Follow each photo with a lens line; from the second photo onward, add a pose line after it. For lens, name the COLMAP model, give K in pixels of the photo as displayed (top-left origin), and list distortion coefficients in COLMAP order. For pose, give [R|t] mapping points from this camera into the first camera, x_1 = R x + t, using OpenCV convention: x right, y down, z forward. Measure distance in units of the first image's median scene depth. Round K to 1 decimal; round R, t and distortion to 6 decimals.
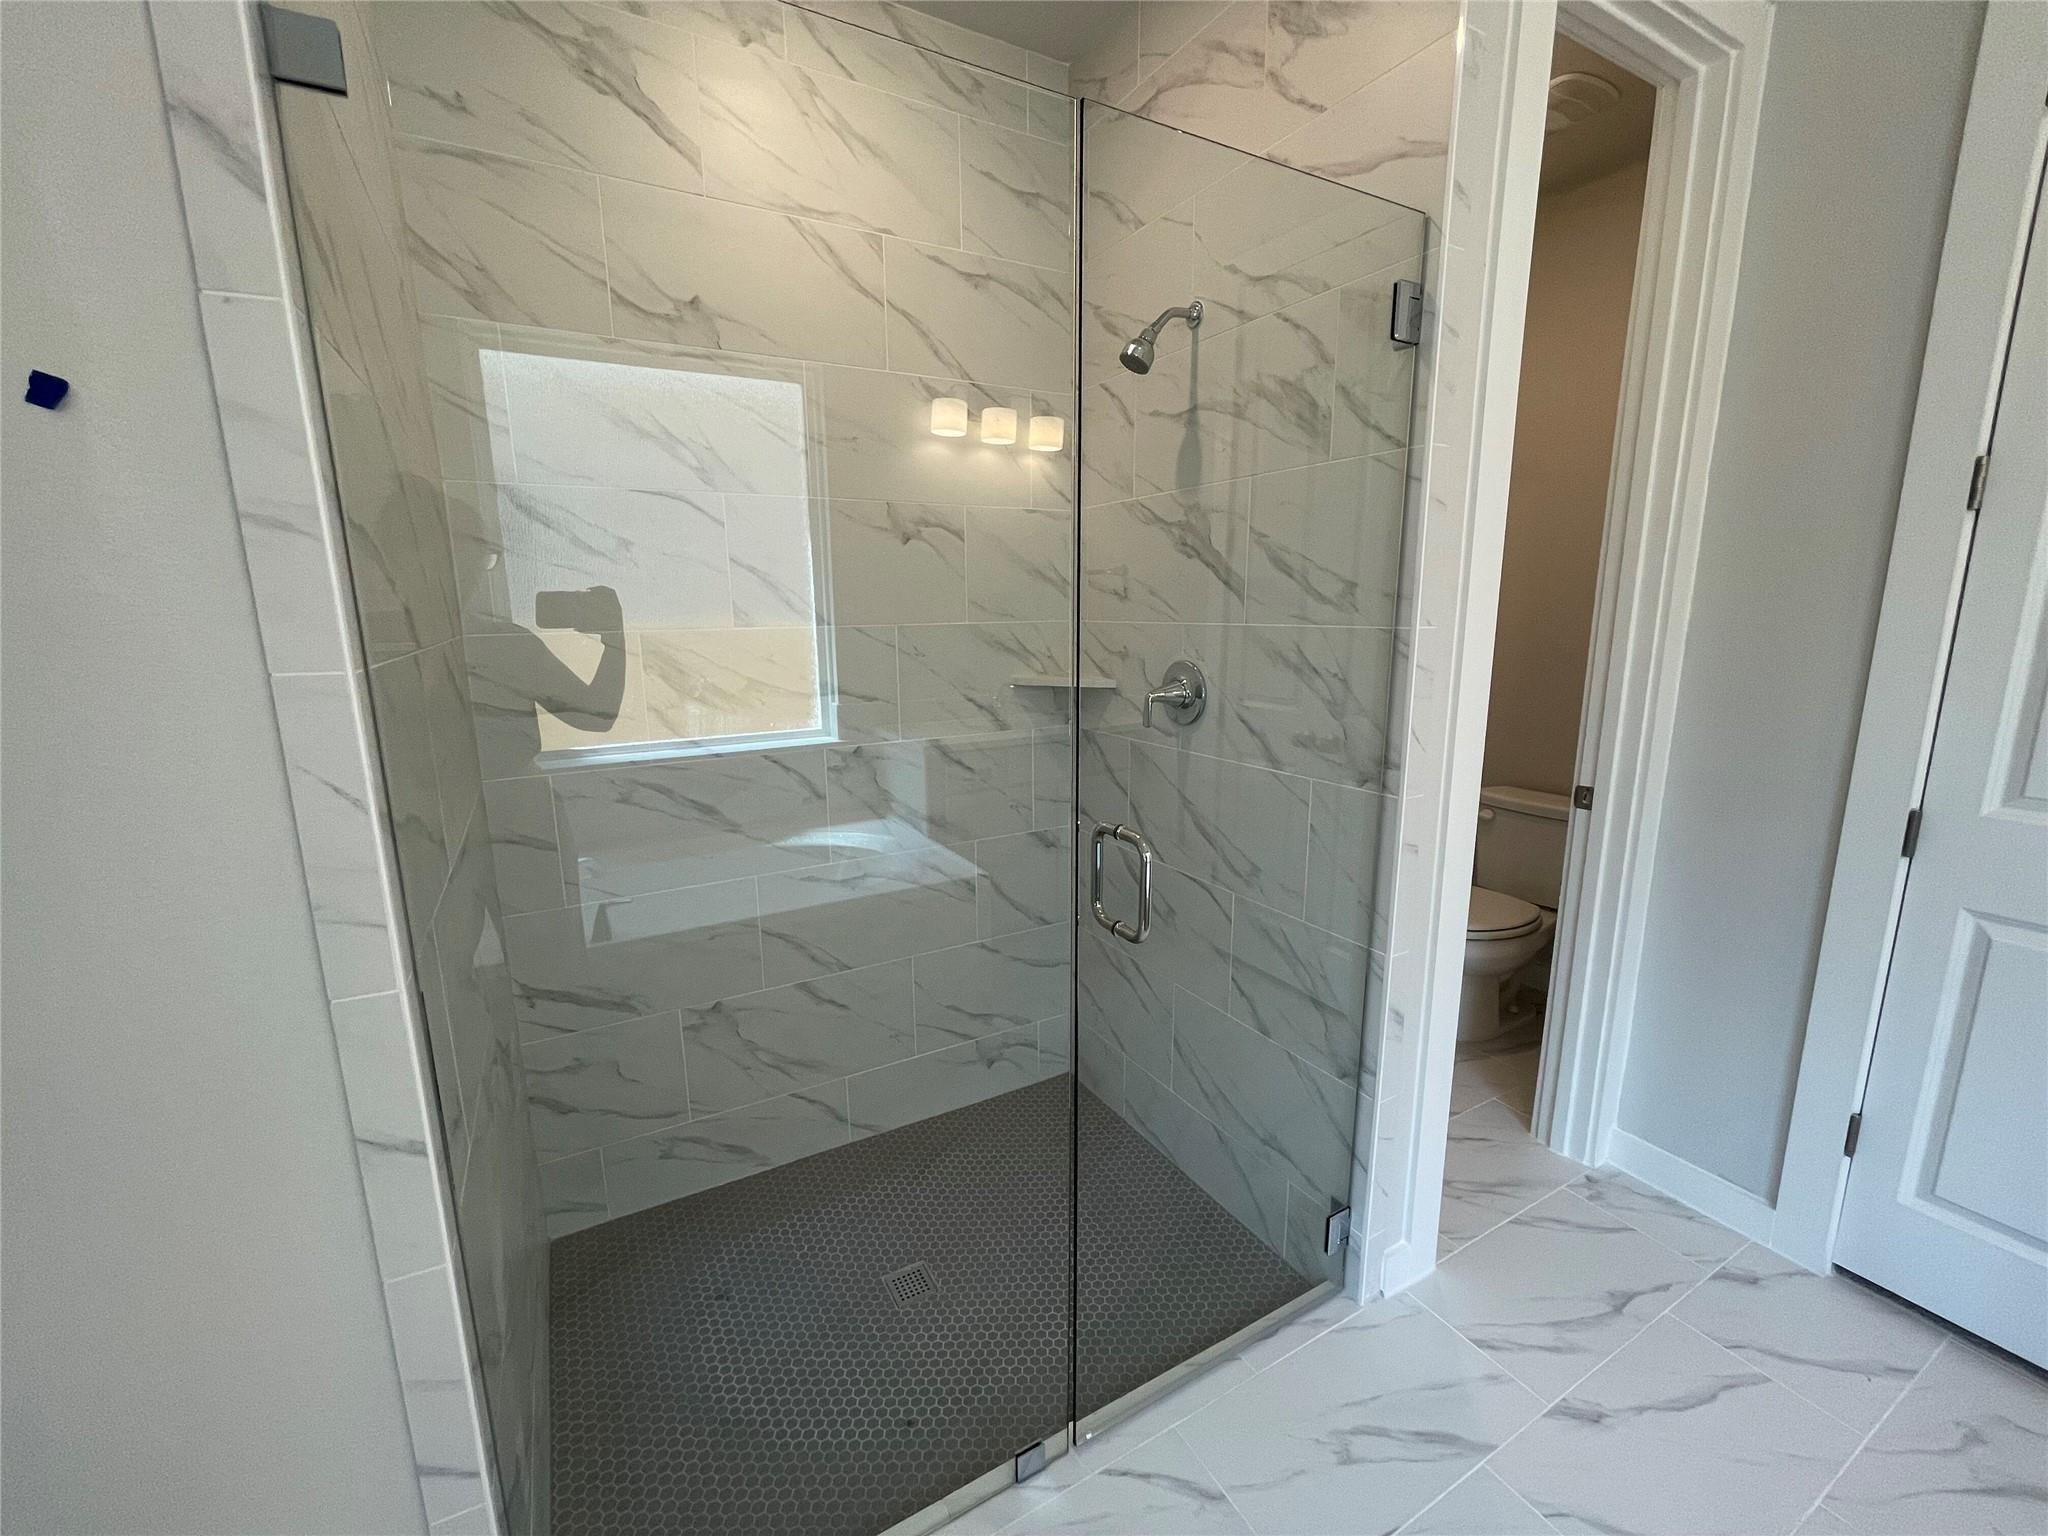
lens RADIAL K [[835.8, 0, 1018.0], [0, 835.8, 775.3], [0, 0, 1]] dist [-0.000301, -0.000409]
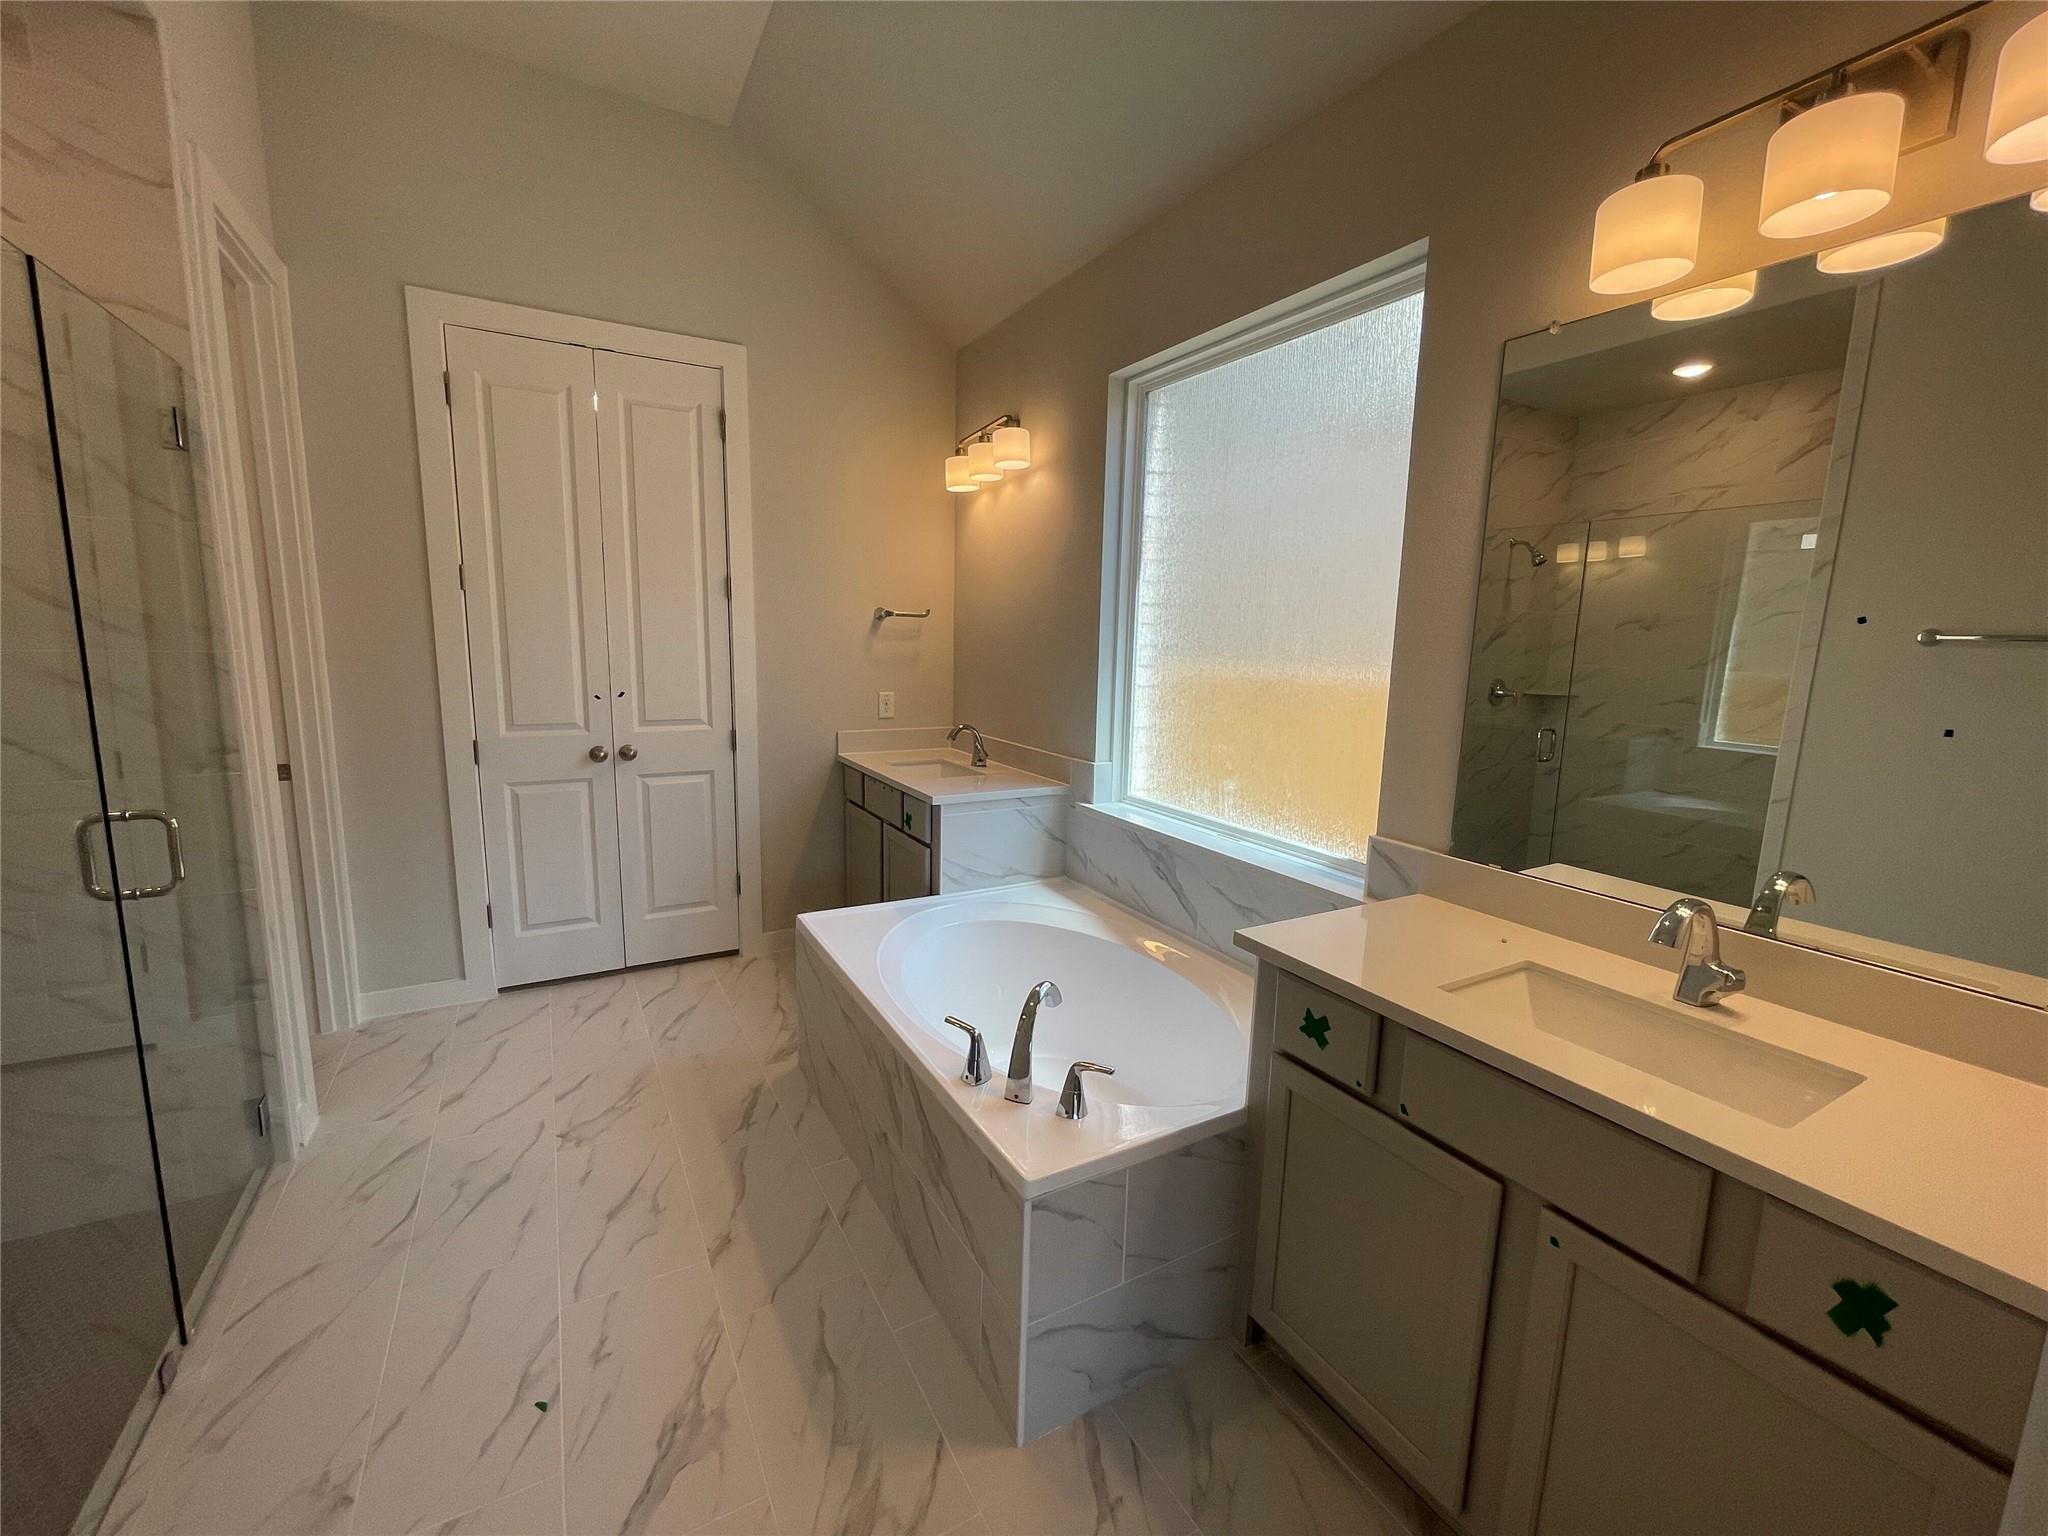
lens RADIAL K [[835.8, 0, 985.9], [0, 835.8, 759.4], [0, 0, 1]] dist [-0.000301, -0.000409]
pose [[0.029737, -0.140778, 0.989594, -0.825989], [0.175099, 0.975457, 0.133506, 0.033960], [-0.984102, 0.169307, 0.053657, -0.272763]]
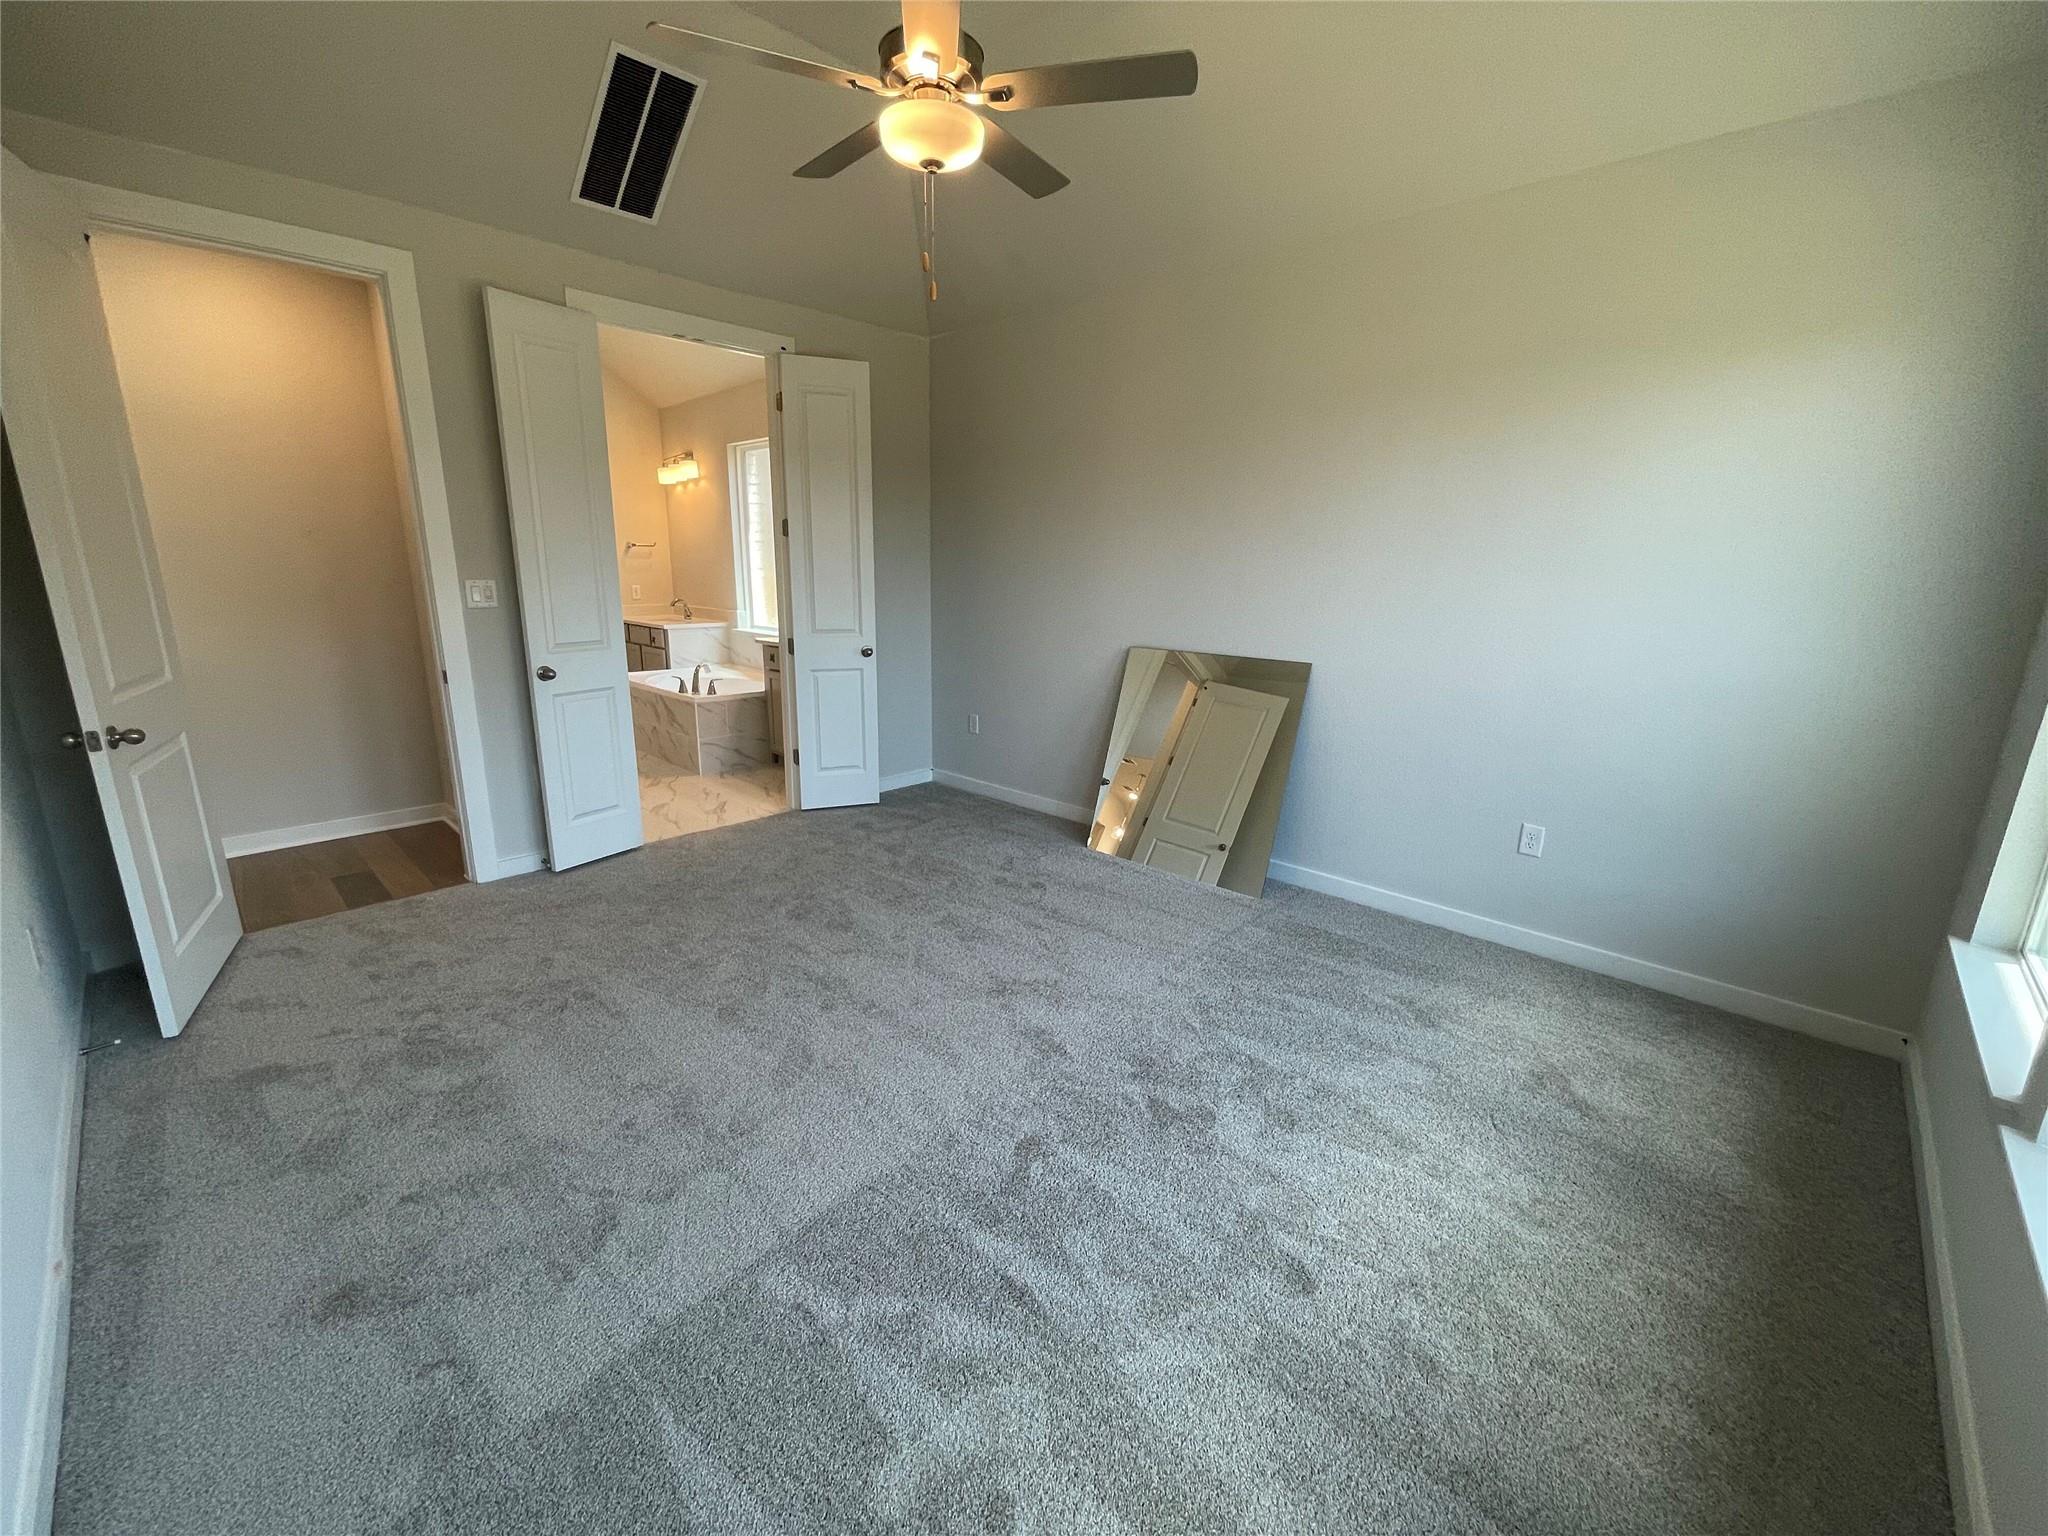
lens RADIAL K [[835.8, 0, 1002.4], [0, 835.8, 755.0], [0, 0, 1]] dist [-0.000301, -0.000409]
pose [[-0.276751, -0.211923, 0.937282, -7.830856], [0.177517, 0.947316, 0.266607, 0.282045], [-0.944403, 0.240167, -0.224551, -0.987596]]
